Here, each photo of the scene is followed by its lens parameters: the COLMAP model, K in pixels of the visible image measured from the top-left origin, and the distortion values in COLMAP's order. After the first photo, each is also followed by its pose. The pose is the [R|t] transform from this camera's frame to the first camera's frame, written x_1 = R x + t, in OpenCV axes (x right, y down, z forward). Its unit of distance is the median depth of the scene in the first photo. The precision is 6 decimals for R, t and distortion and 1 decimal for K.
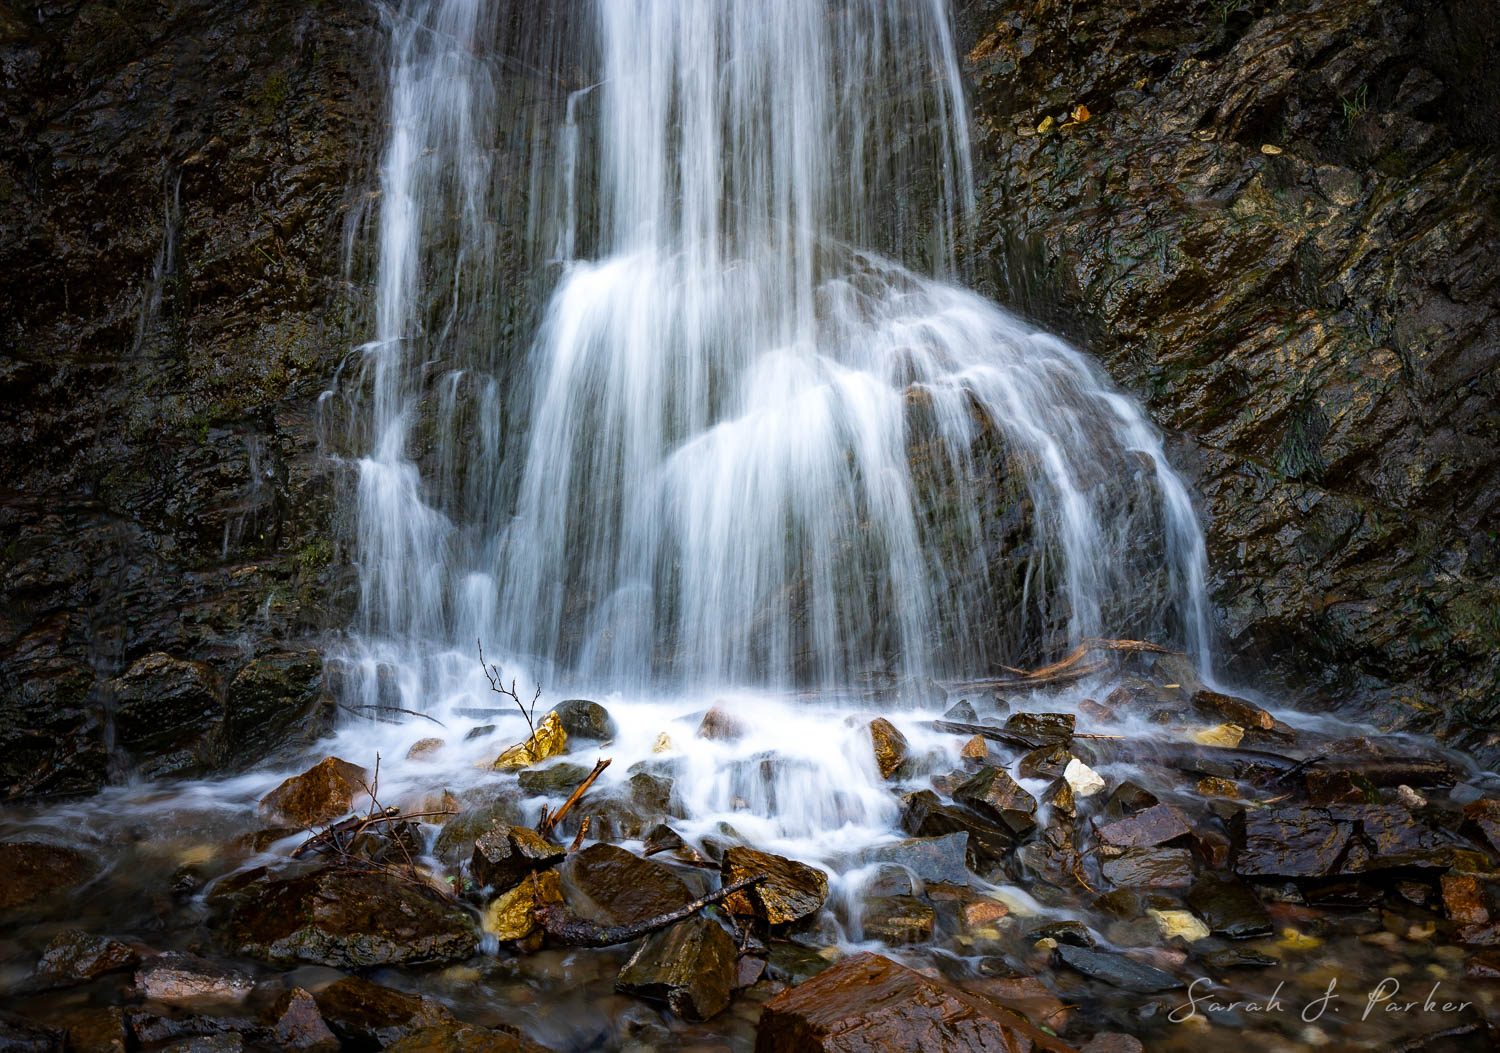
lens RADIAL K [[1922.4, 0, 693.1], [0, 1922.4, 518.6], [0, 0, 1]] dist [-0.009914, 0.000000]
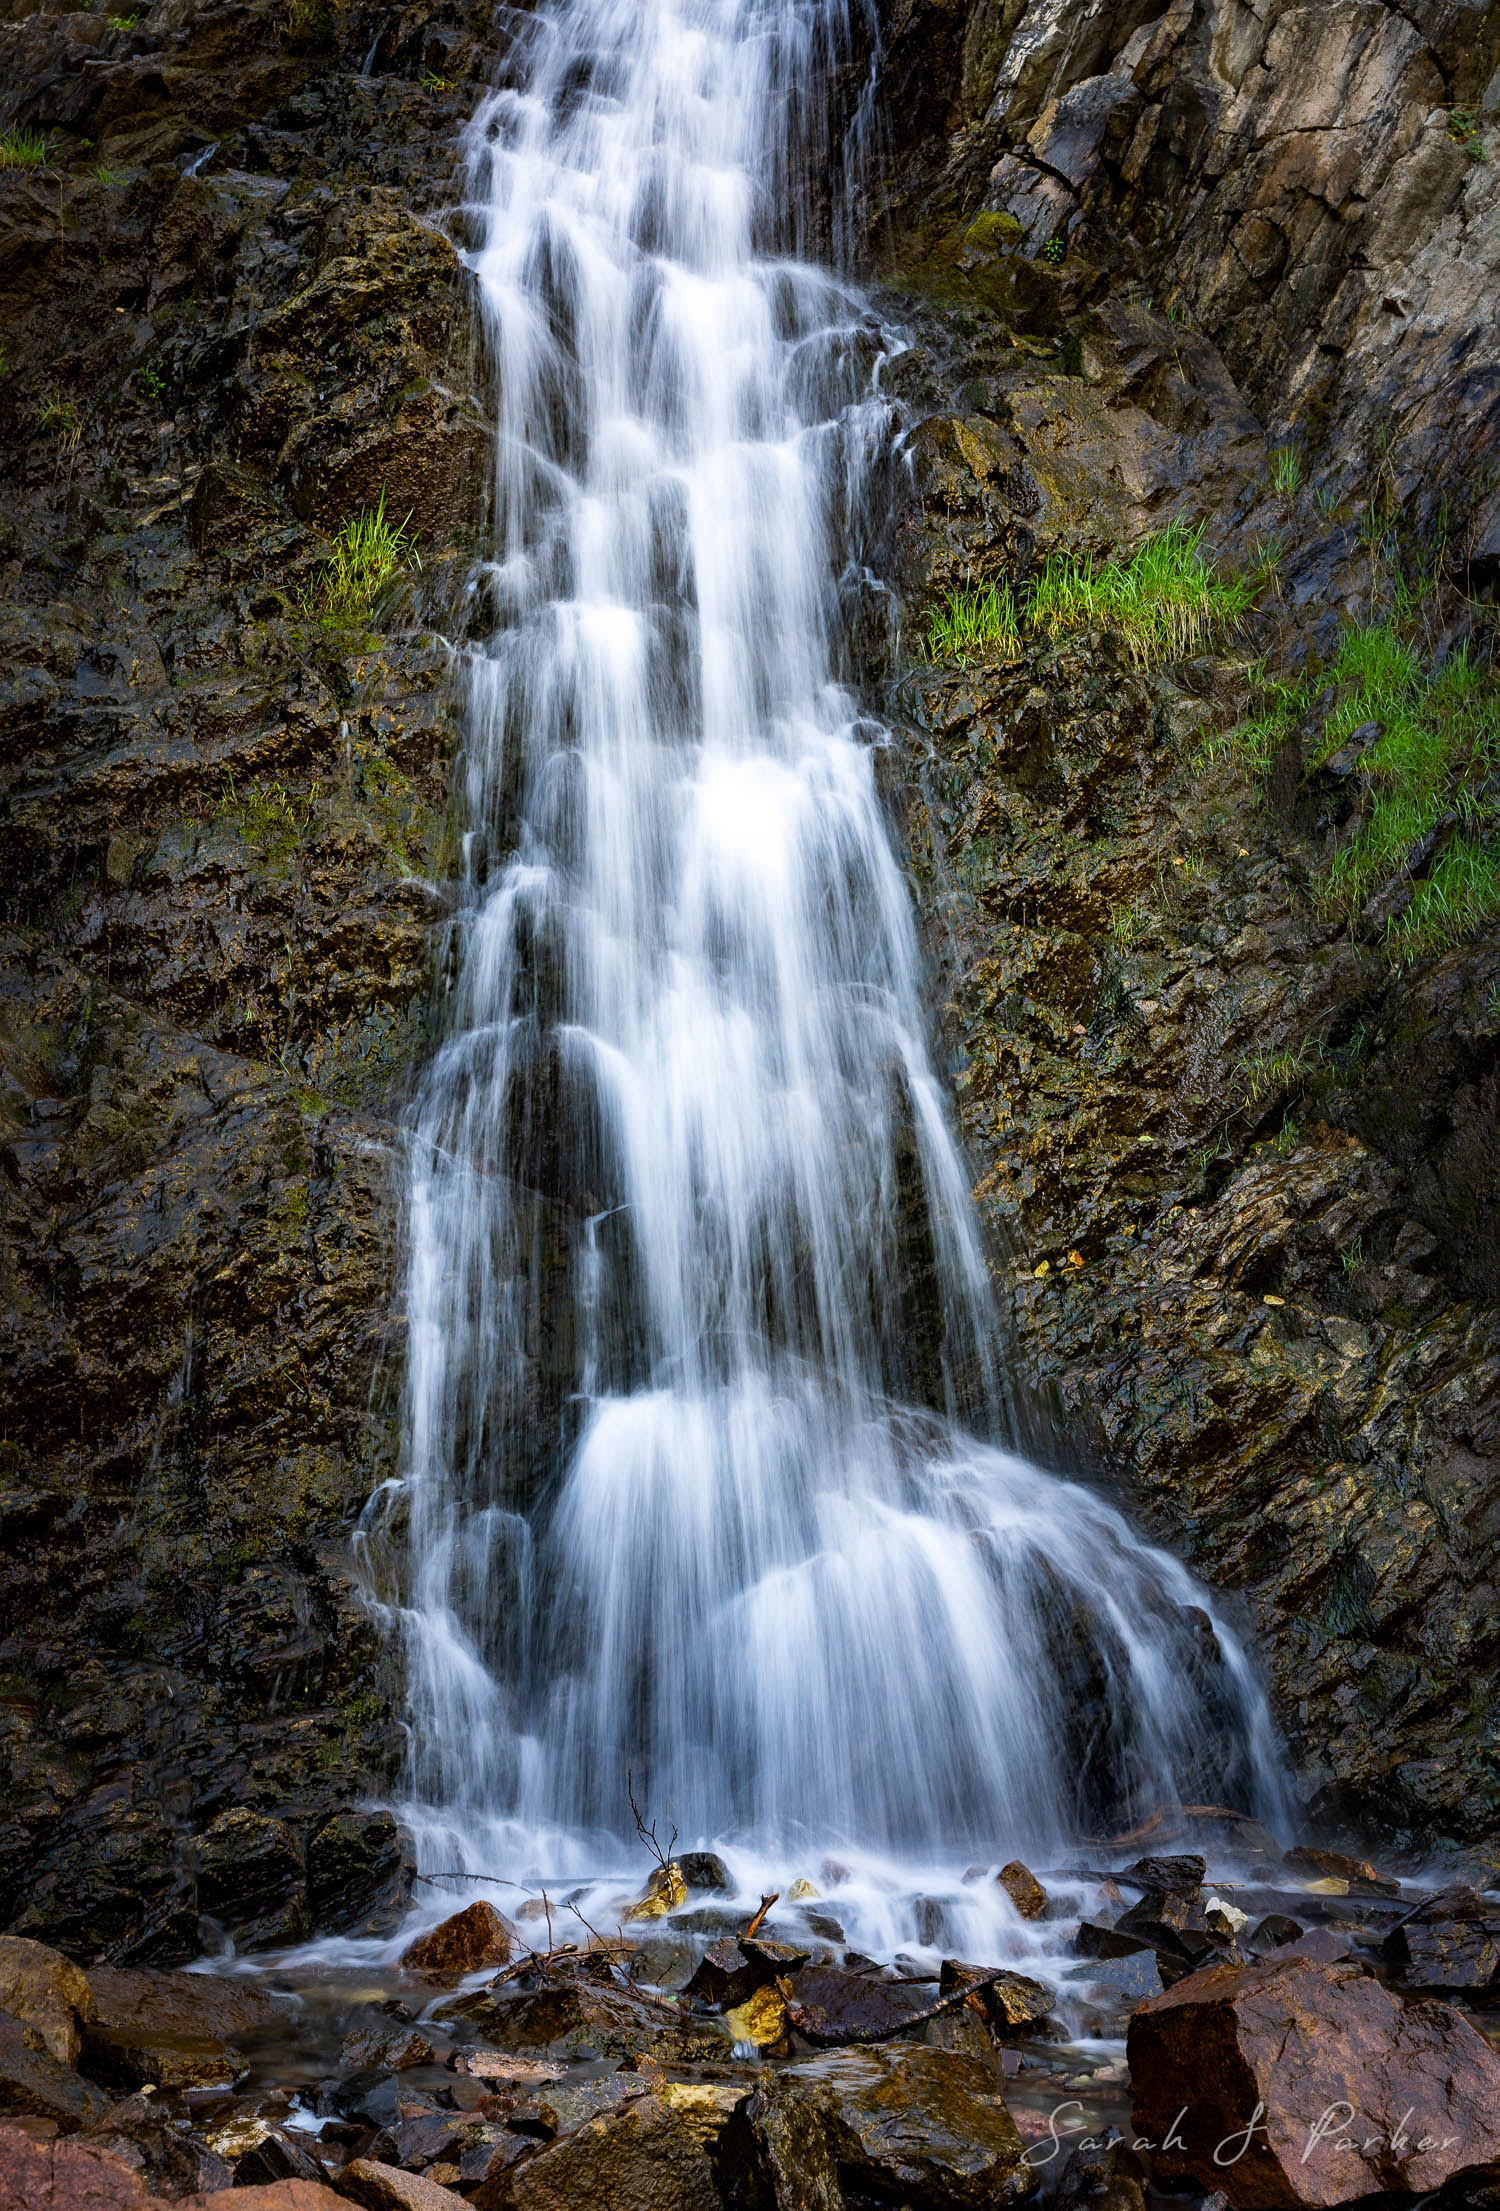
lens RADIAL K [[2906.5, 0, 750.8], [0, 2906.5, 1157.3], [0, 0, 1]] dist [-0.000746, 0.000000]
pose [[0.972605, 0.034746, 0.229851, -0.324601], [0.024823, 0.967589, -0.251309, 0.108567], [-0.231133, 0.250130, 0.940219, -0.358706]]
